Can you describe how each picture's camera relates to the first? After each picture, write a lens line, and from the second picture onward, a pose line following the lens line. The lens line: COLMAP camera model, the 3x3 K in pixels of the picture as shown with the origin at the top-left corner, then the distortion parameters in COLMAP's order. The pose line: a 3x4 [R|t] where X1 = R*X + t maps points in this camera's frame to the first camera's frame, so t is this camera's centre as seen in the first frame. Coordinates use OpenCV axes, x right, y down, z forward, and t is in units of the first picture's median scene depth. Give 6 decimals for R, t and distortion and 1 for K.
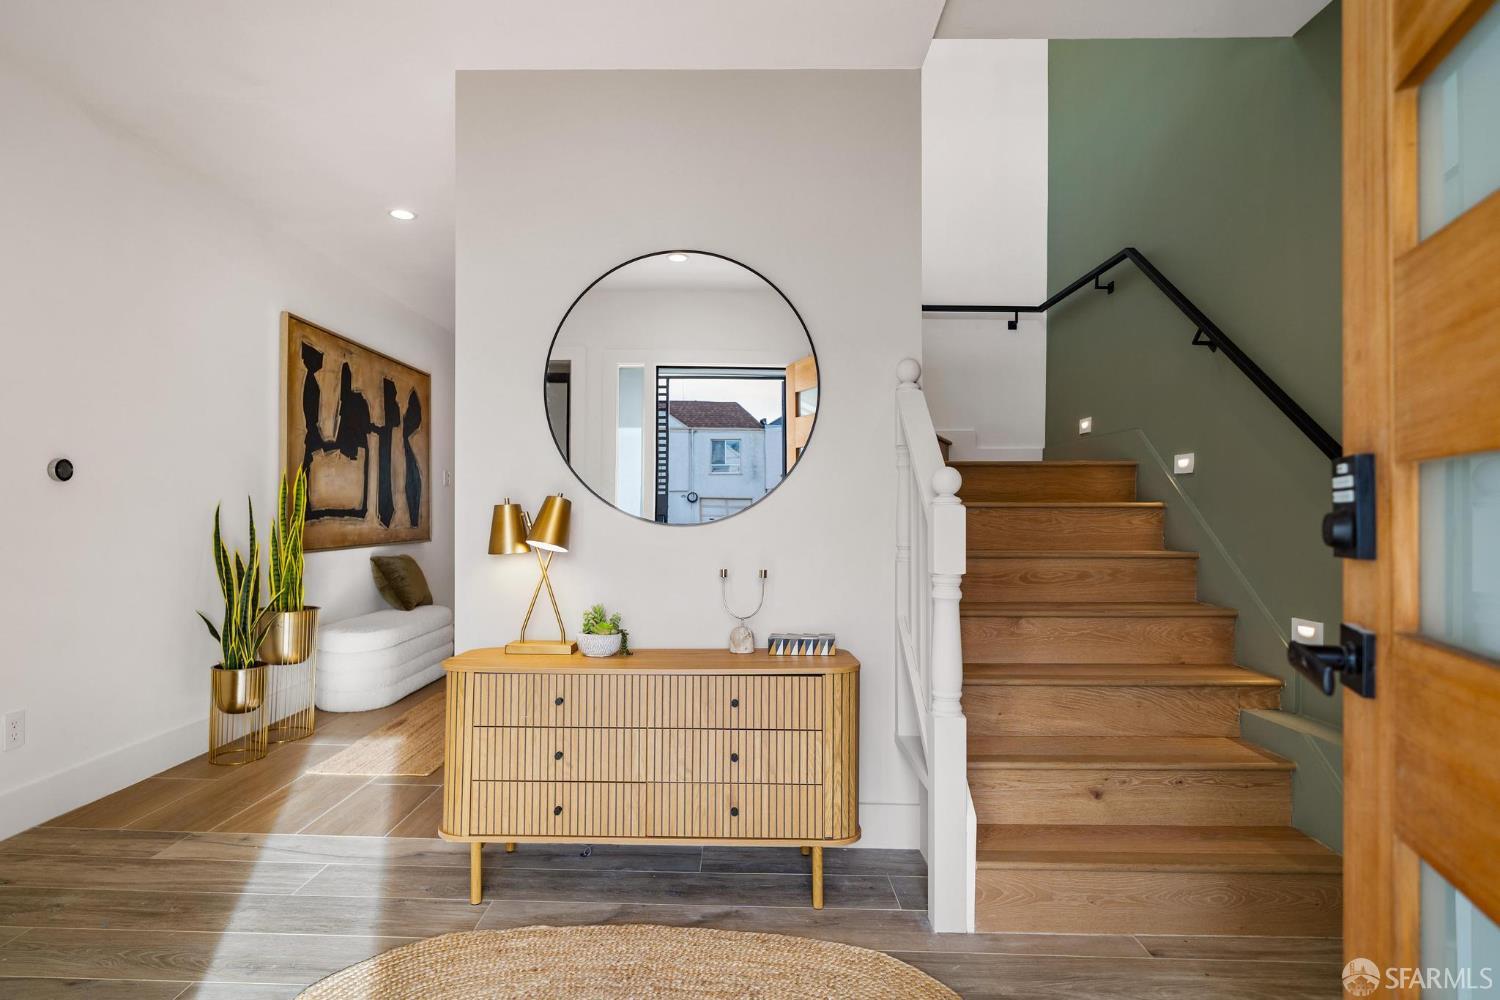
lens RADIAL K [[786.9, 0, 750.0], [0, 786.9, 500.0], [0, 0, 1]] dist [0.000033, 0.001523]
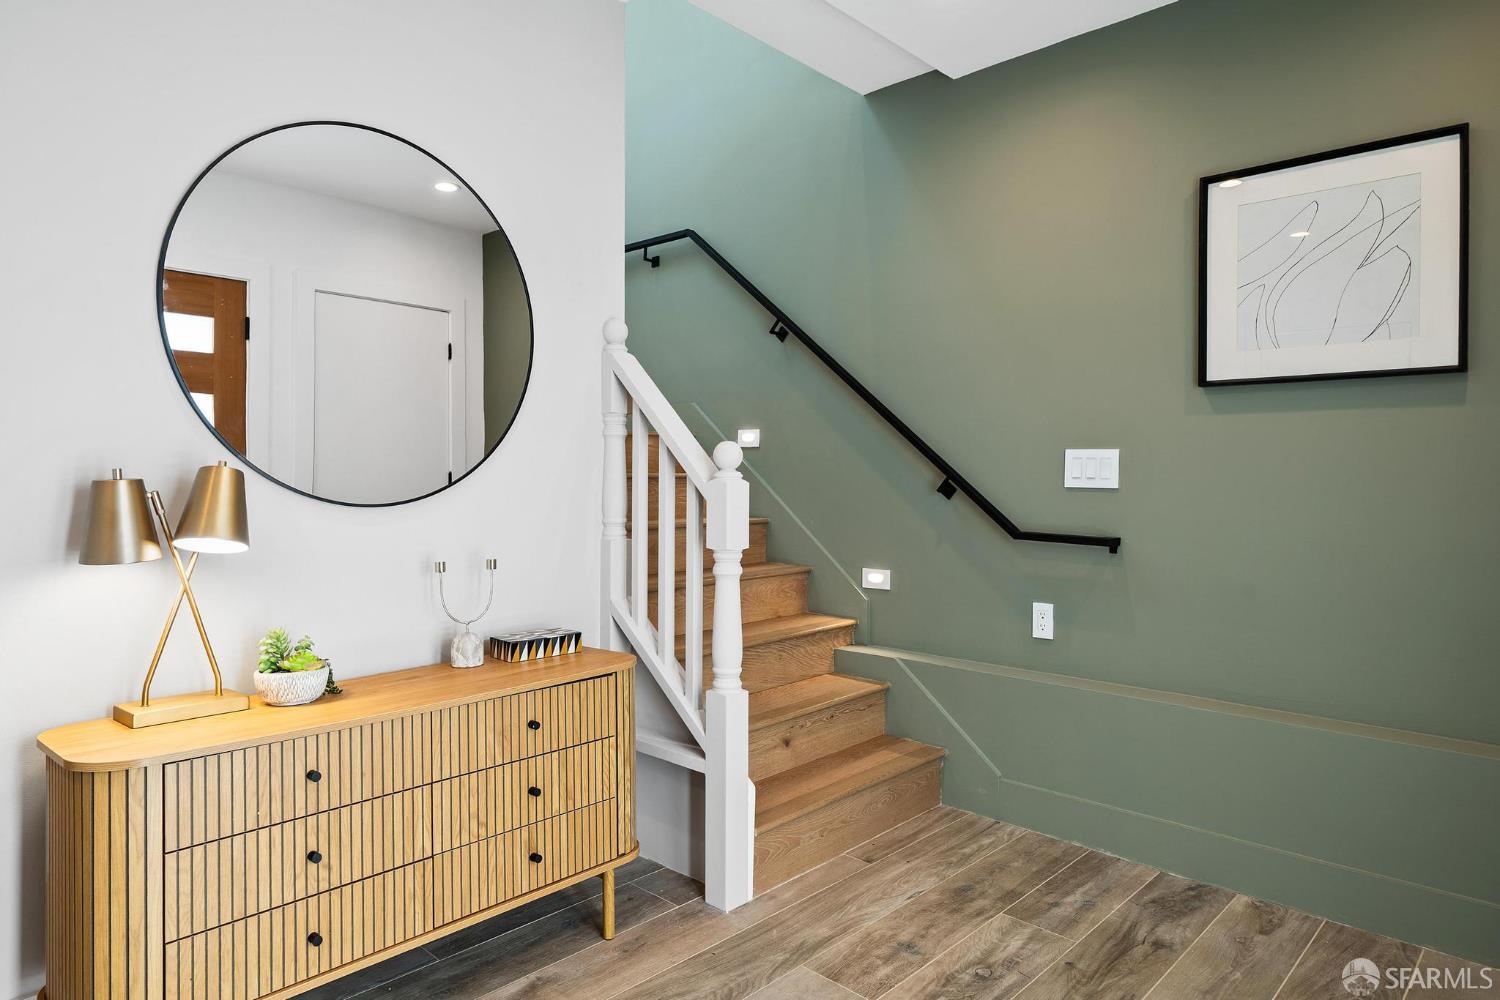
lens RADIAL K [[890.0, 0, 751.5], [0, 890.0, 471.8], [0, 0, 1]] dist [0.001793, -0.000521]
pose [[0.679640, 0.002442, 0.733542, -0.534095], [-0.011267, 0.999911, 0.007110, -0.011646], [-0.733459, -0.013097, 0.679607, 0.212545]]
